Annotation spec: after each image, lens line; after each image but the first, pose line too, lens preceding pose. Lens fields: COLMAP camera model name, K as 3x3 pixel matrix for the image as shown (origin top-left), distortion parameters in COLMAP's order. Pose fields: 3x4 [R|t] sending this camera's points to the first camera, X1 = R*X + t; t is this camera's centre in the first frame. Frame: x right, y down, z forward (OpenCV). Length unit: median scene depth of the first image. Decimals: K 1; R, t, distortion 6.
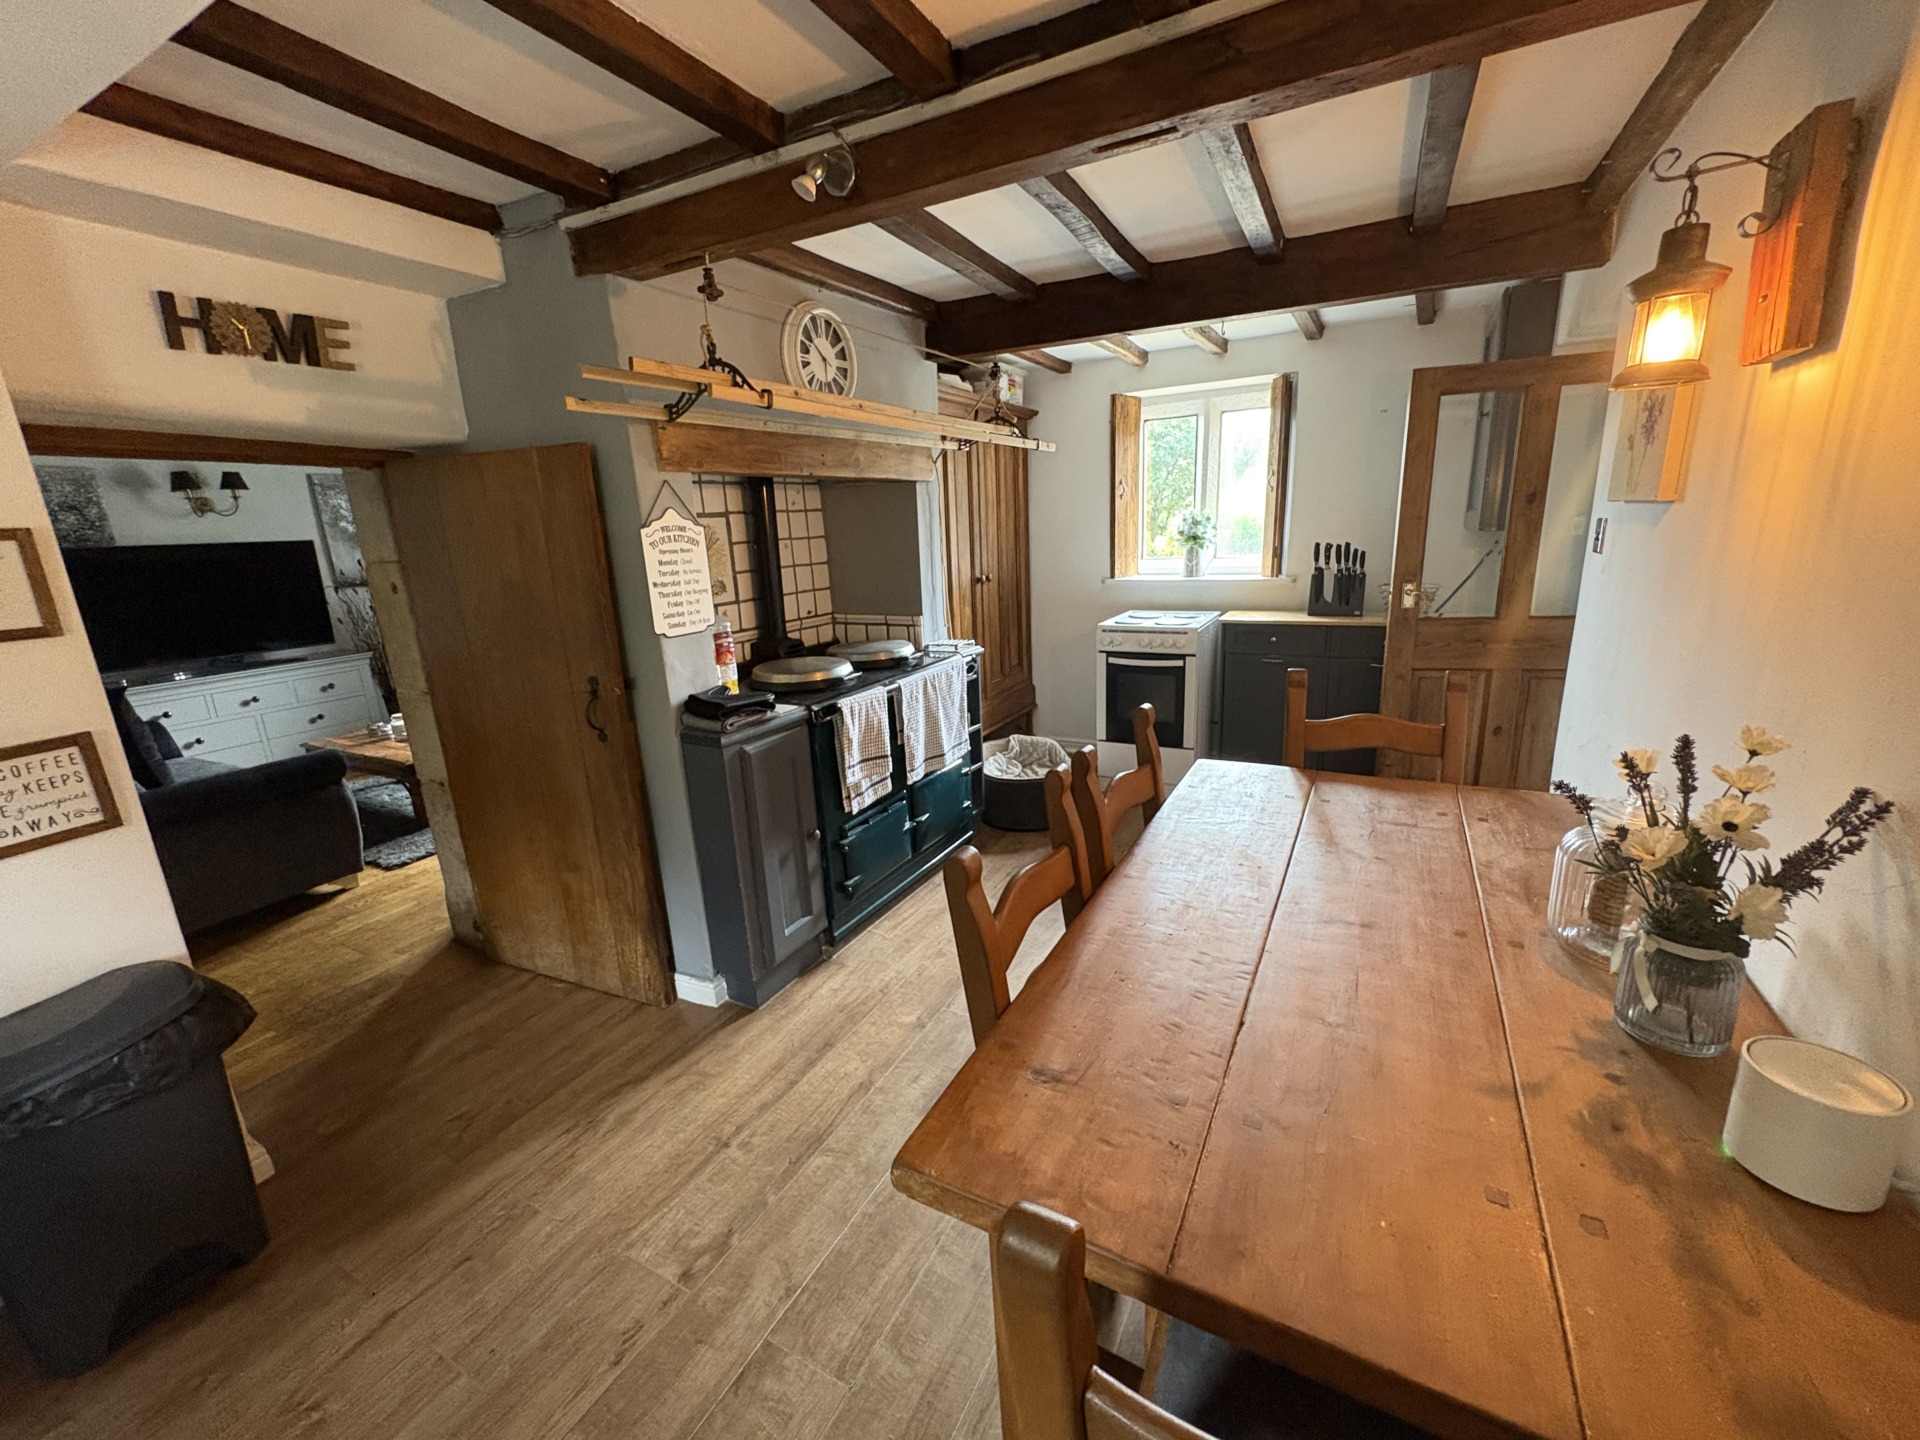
lens RADIAL K [[762.2, 0, 966.4], [0, 762.2, 716.4], [0, 0, 1]] dist [0.000324, 0.000062]
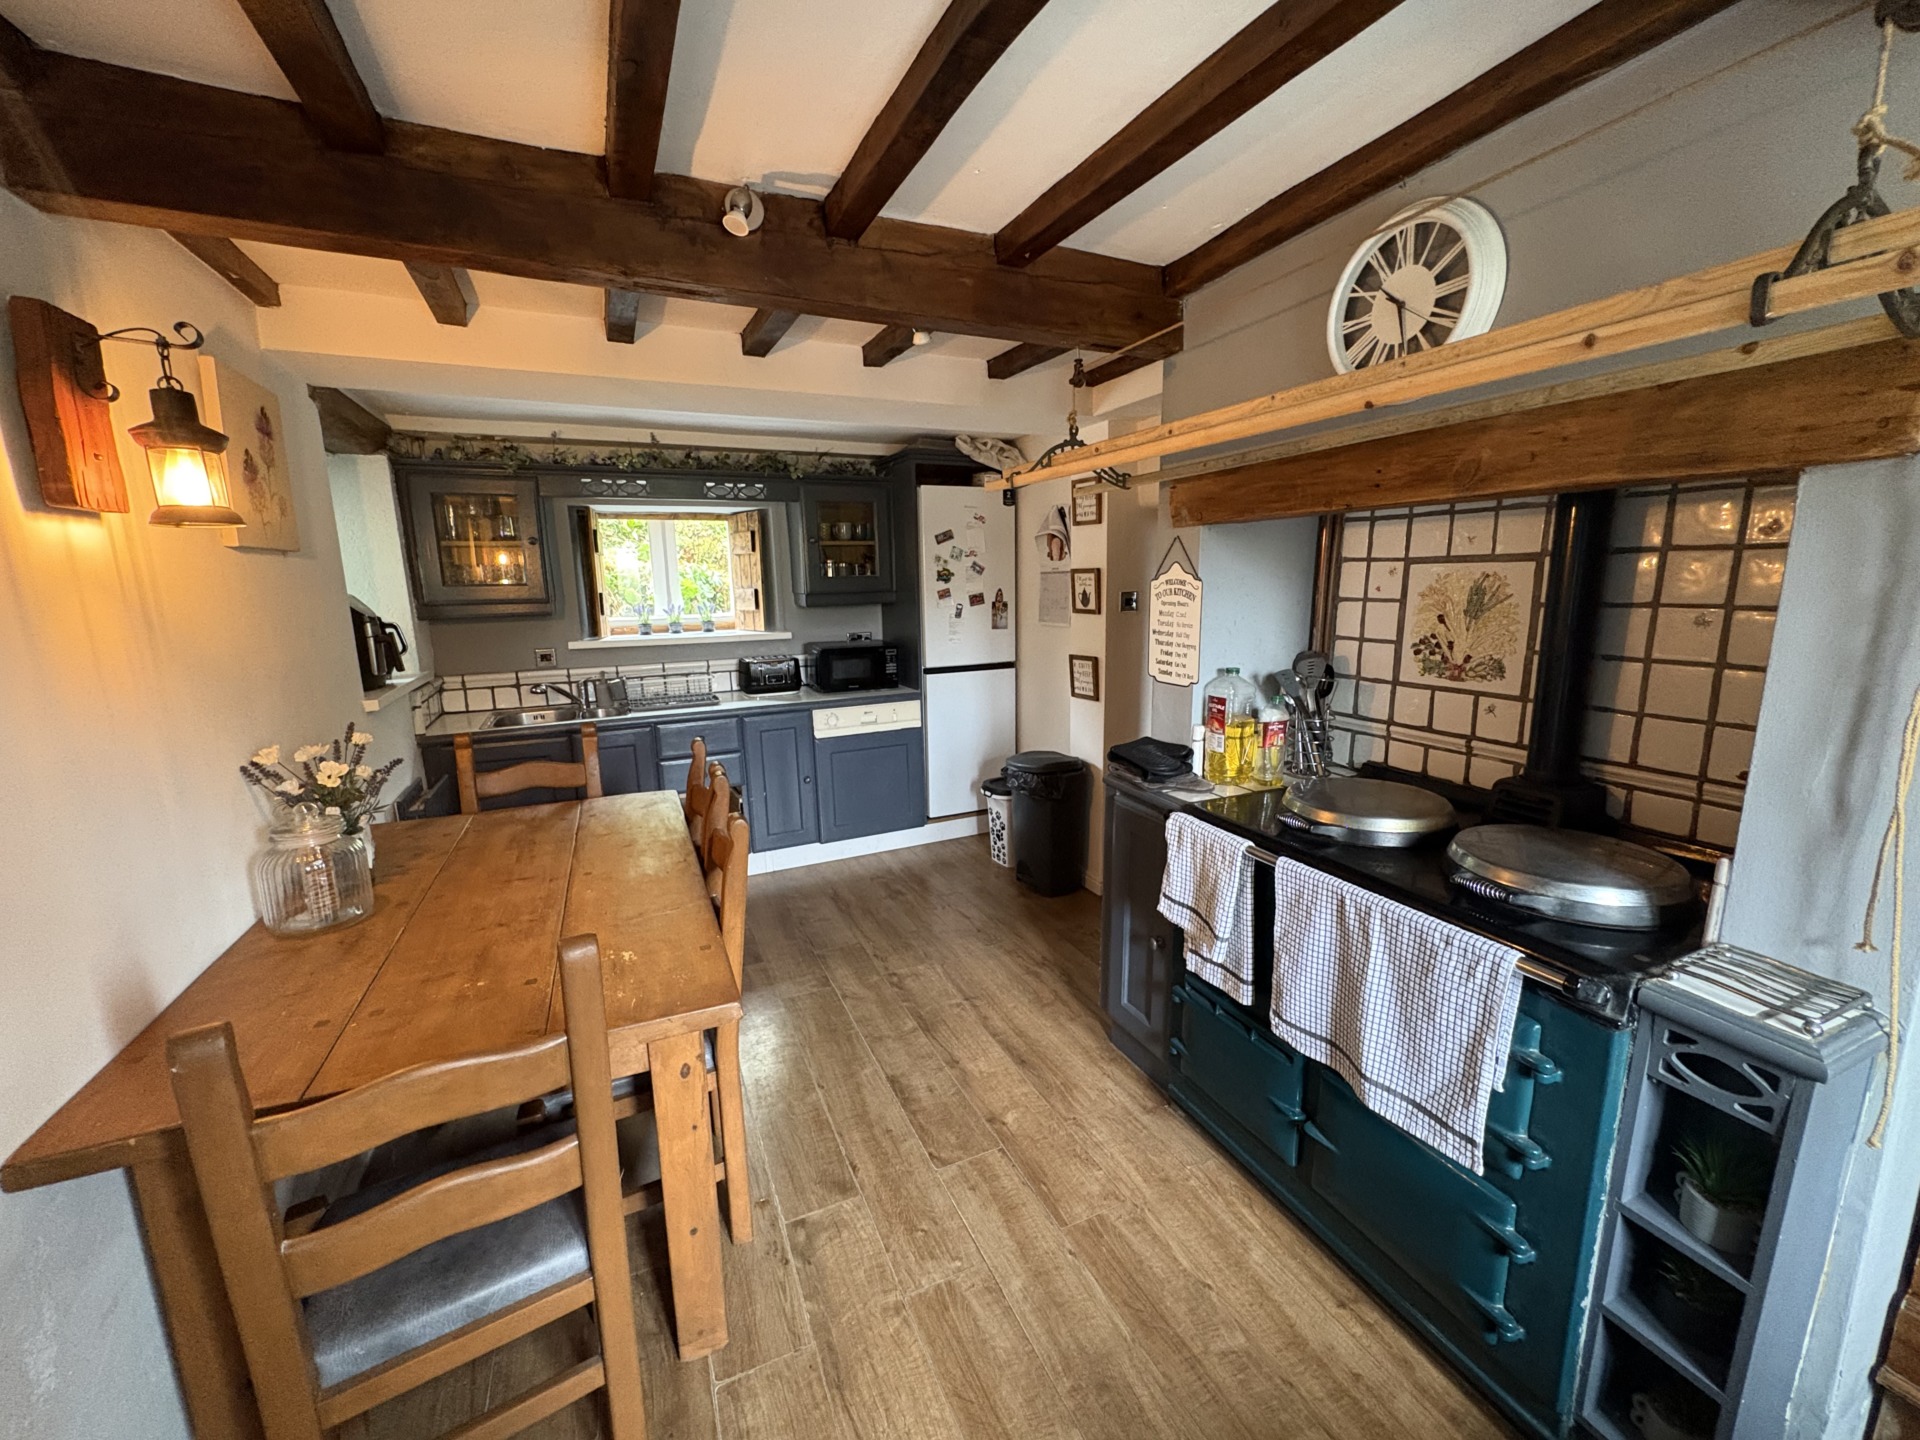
lens RADIAL K [[762.2, 0, 962.9], [0, 762.2, 716.6], [0, 0, 1]] dist [0.000324, 0.000062]
pose [[-0.602193, 0.198910, -0.773175, 0.609372], [-0.155210, 0.920817, 0.357779, -0.394277], [0.783118, 0.335457, -0.523636, 1.345622]]
